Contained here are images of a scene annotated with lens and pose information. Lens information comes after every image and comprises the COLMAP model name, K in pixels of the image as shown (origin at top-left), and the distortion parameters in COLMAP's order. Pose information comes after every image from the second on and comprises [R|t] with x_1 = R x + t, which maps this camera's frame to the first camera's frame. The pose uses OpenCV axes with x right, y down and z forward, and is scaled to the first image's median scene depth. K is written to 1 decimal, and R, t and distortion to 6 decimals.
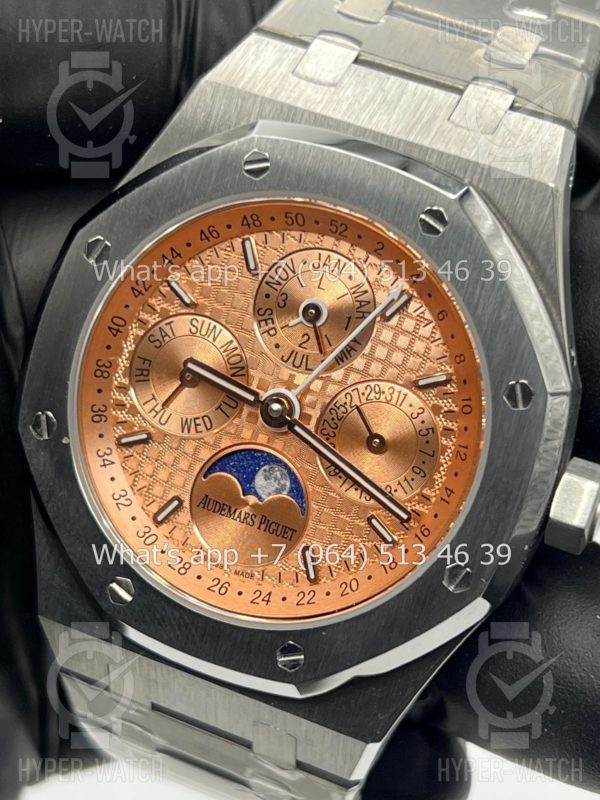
lens RADIAL K [[1898.9, 0, 292.5], [0, 1898.9, 398.3], [0, 0, 1]] dist [0.188915, 0.000000]
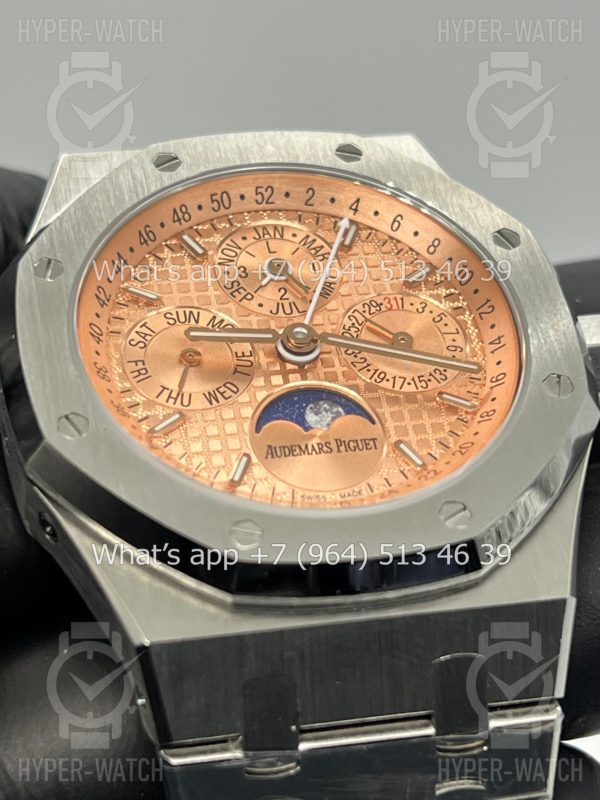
lens RADIAL K [[1898.9, 0, 302.4], [0, 1898.9, 401.7], [0, 0, 1]] dist [0.188915, 0.000000]
pose [[0.806956, -0.156493, 0.569501, -0.541384], [0.499459, 0.695455, -0.516607, 0.508988], [-0.315217, 0.701322, 0.639364, 0.413410]]
